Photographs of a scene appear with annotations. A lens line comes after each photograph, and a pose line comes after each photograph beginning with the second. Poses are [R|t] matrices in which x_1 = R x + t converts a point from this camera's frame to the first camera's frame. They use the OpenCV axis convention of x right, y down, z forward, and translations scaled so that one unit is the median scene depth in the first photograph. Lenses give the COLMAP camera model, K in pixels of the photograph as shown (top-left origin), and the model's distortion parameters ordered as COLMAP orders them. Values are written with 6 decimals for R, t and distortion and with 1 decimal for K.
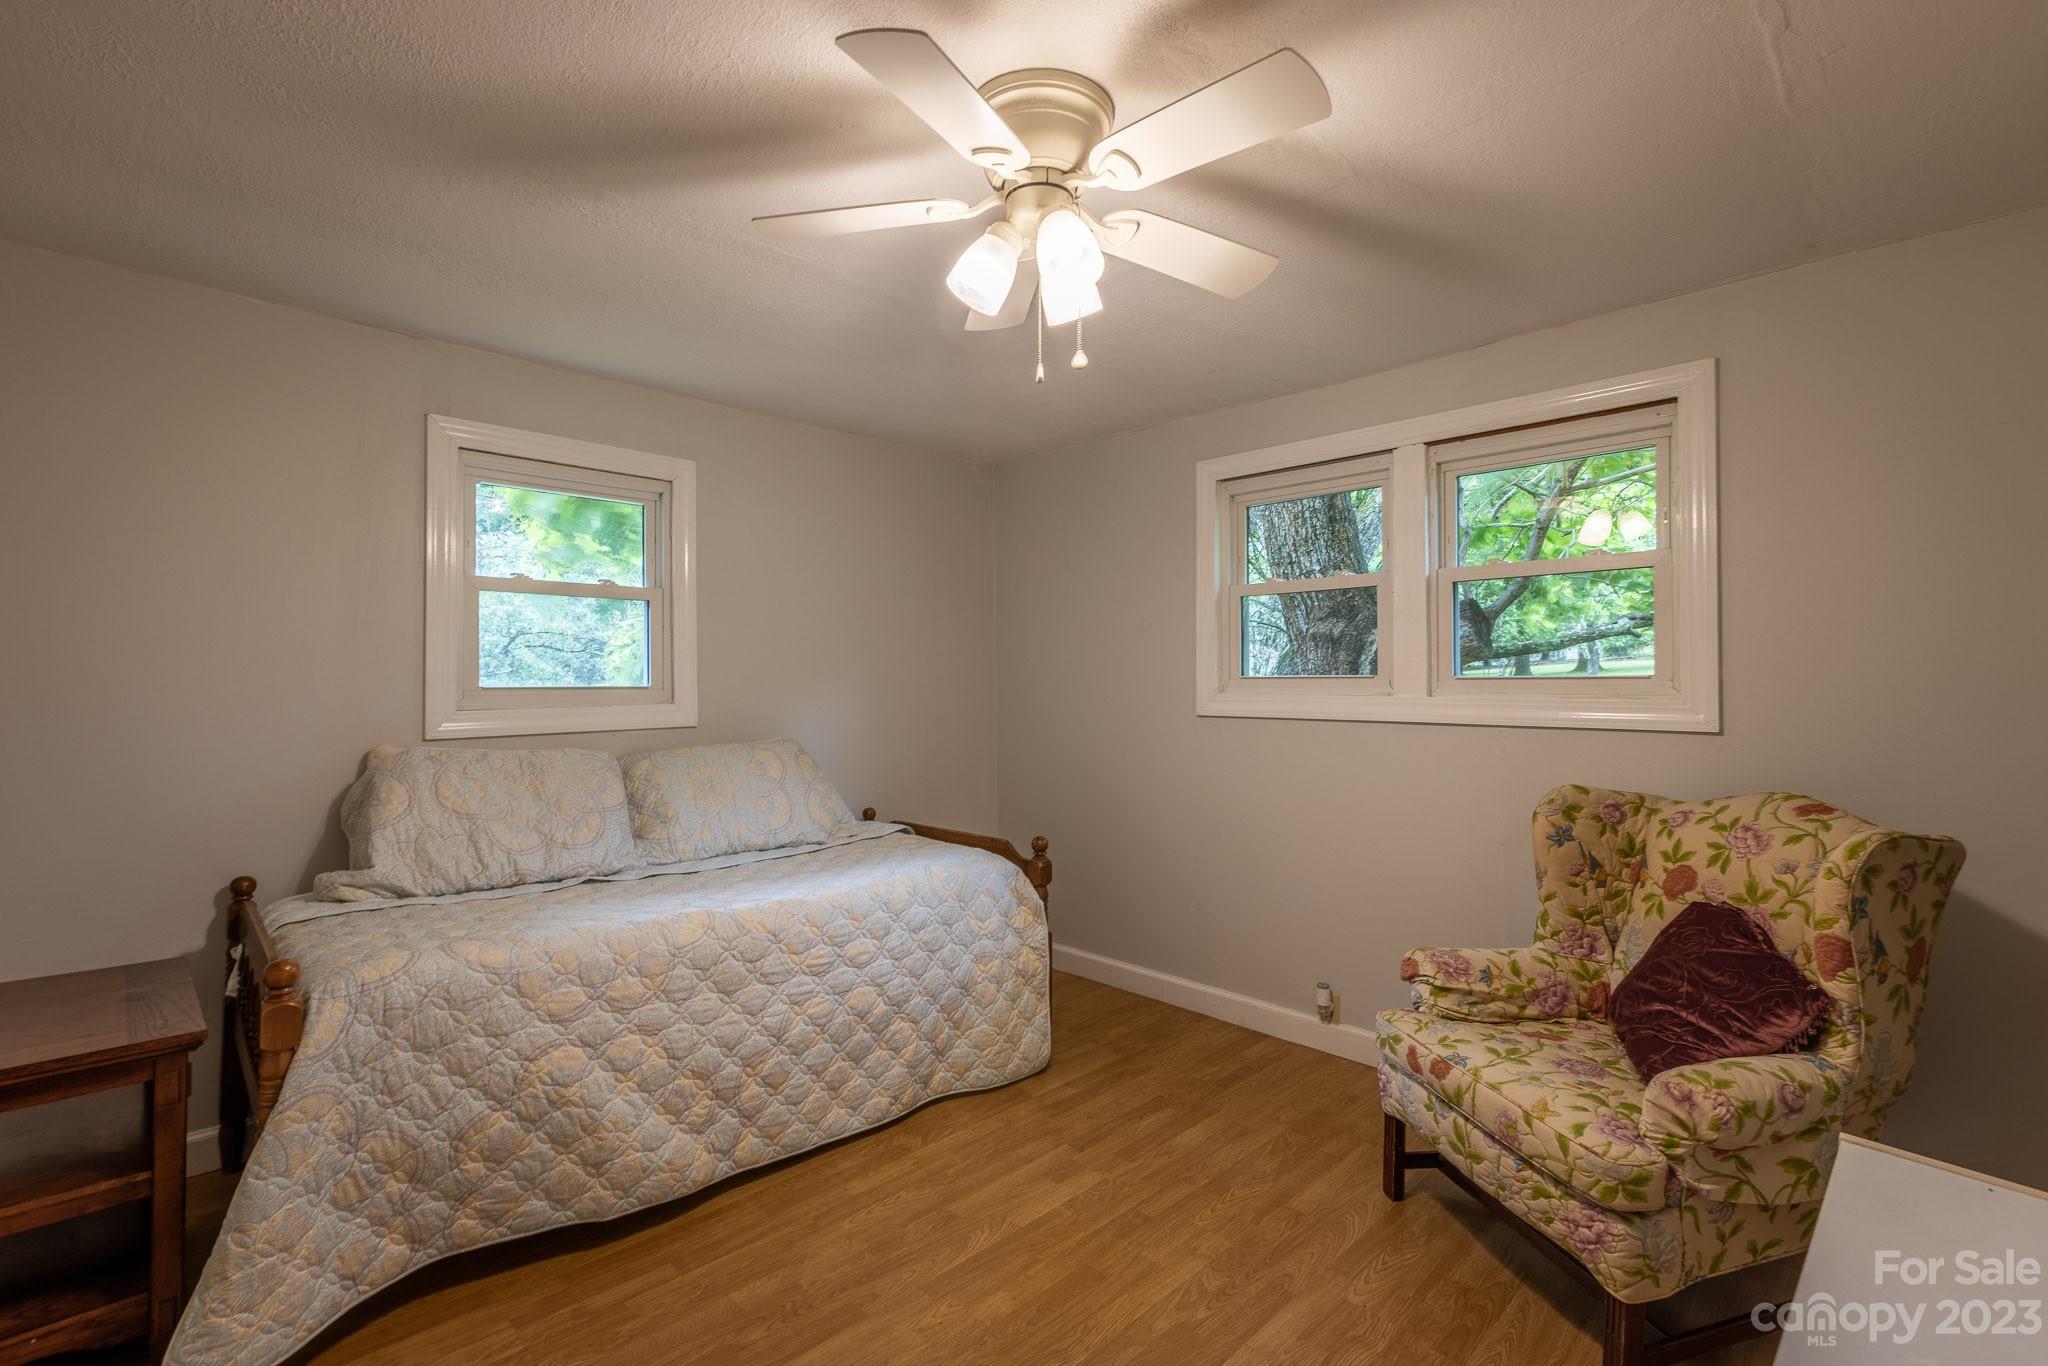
lens RADIAL K [[914.1, 0, 1032.3], [0, 914.1, 680.9], [0, 0, 1]] dist [-0.004457, 0.000280]
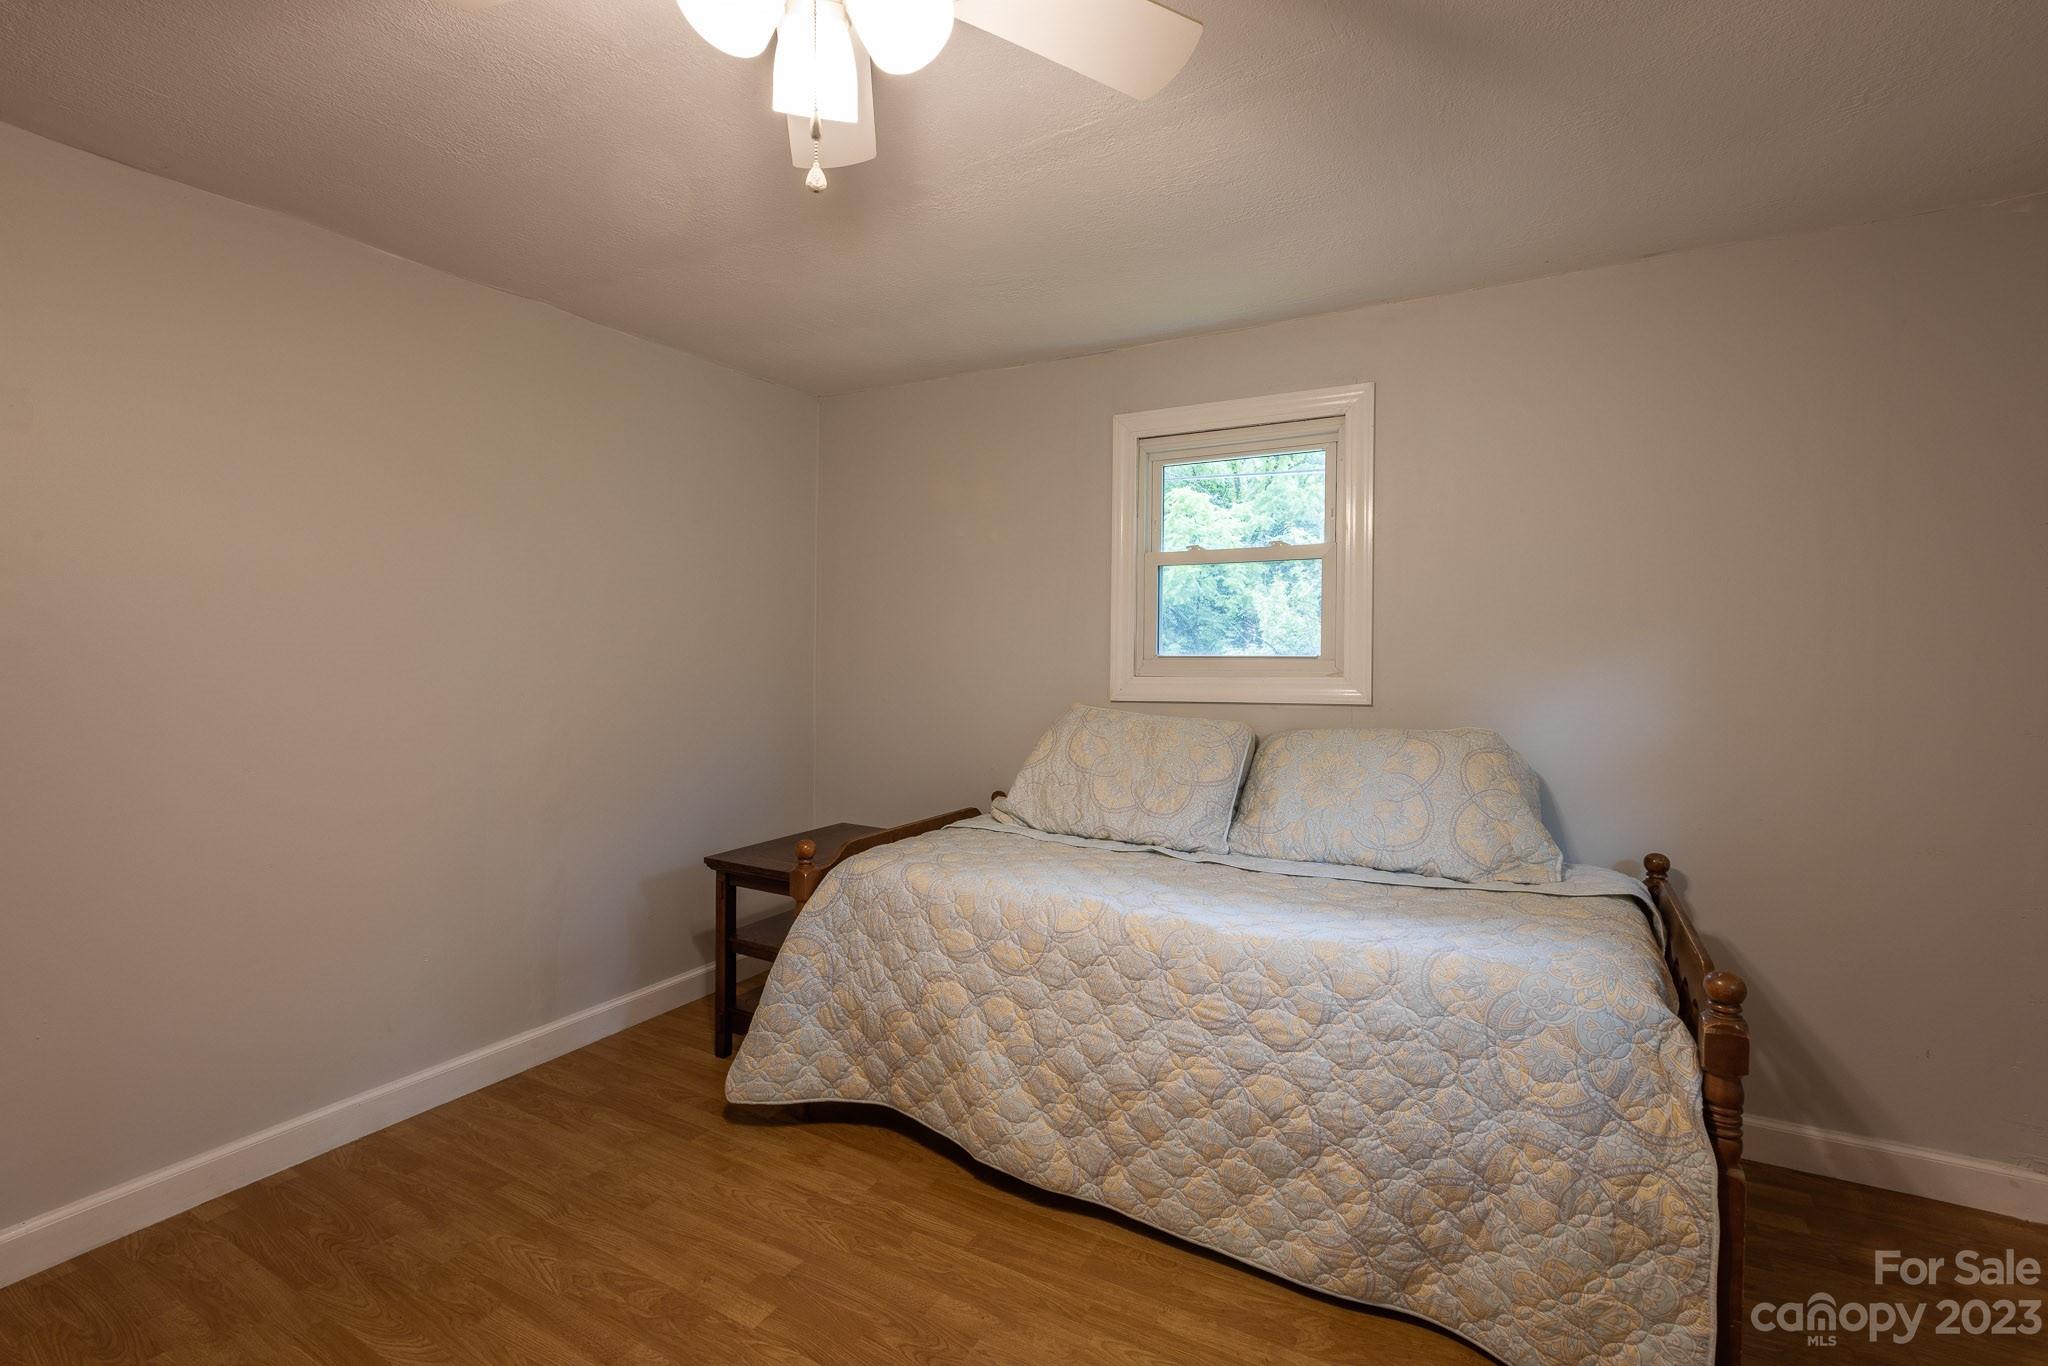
lens RADIAL K [[914.1, 0, 1029.4], [0, 914.1, 672.8], [0, 0, 1]] dist [-0.004457, 0.000280]
pose [[0.265617, 0.023736, -0.963786, 0.472928], [0.001484, 0.999686, 0.025029, -0.000018], [0.964077, -0.008078, 0.265499, 0.664761]]
